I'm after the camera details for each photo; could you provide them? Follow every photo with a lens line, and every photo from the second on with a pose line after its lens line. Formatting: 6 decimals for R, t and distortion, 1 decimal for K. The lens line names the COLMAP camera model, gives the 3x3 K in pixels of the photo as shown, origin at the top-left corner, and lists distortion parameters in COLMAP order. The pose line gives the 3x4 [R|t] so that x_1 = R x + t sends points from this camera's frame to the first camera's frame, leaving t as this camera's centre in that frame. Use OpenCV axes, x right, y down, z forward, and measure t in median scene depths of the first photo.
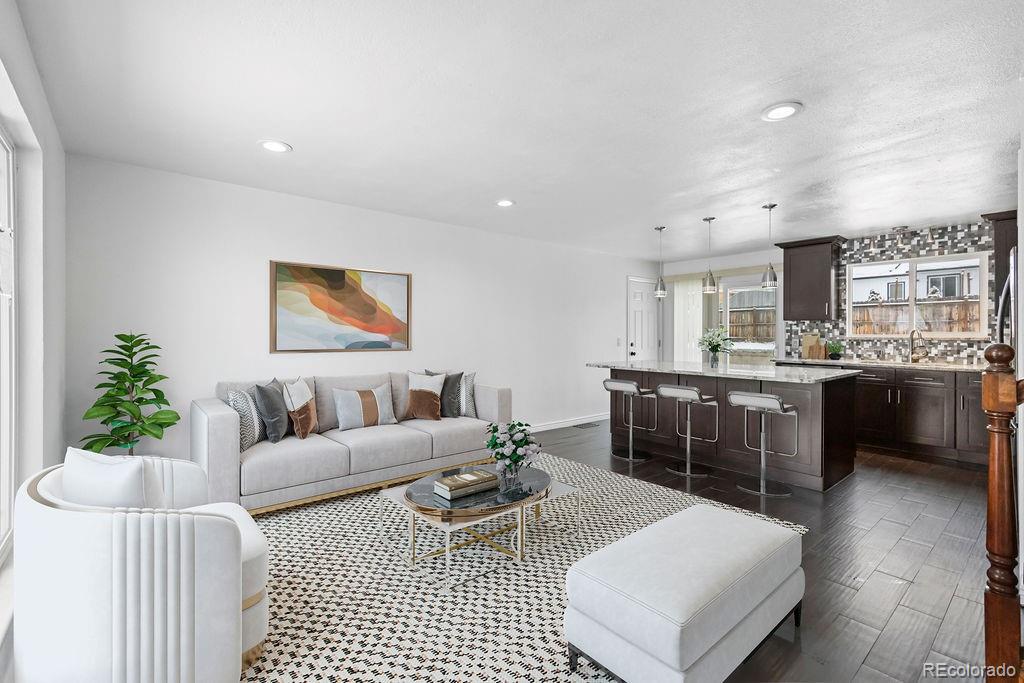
lens RADIAL K [[456.1, 0, 510.6], [0, 456.1, 336.2], [0, 0, 1]] dist [0.005043, 0.000128]
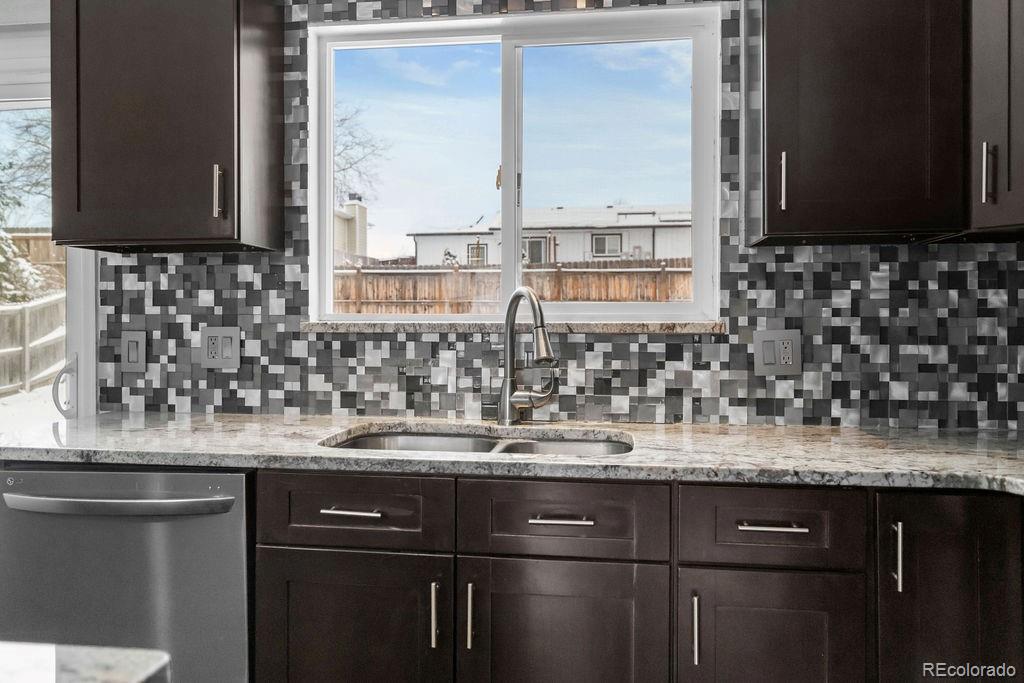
lens RADIAL K [[811.5, 0, 512.5], [0, 811.5, 329.7], [0, 0, 1]] dist [0.003414, 0.000323]
pose [[0.737199, -0.005388, 0.675654, 0.581069], [0.002479, 0.999983, 0.005270, 0.003944], [-0.675671, -0.002210, 0.737200, 0.677338]]
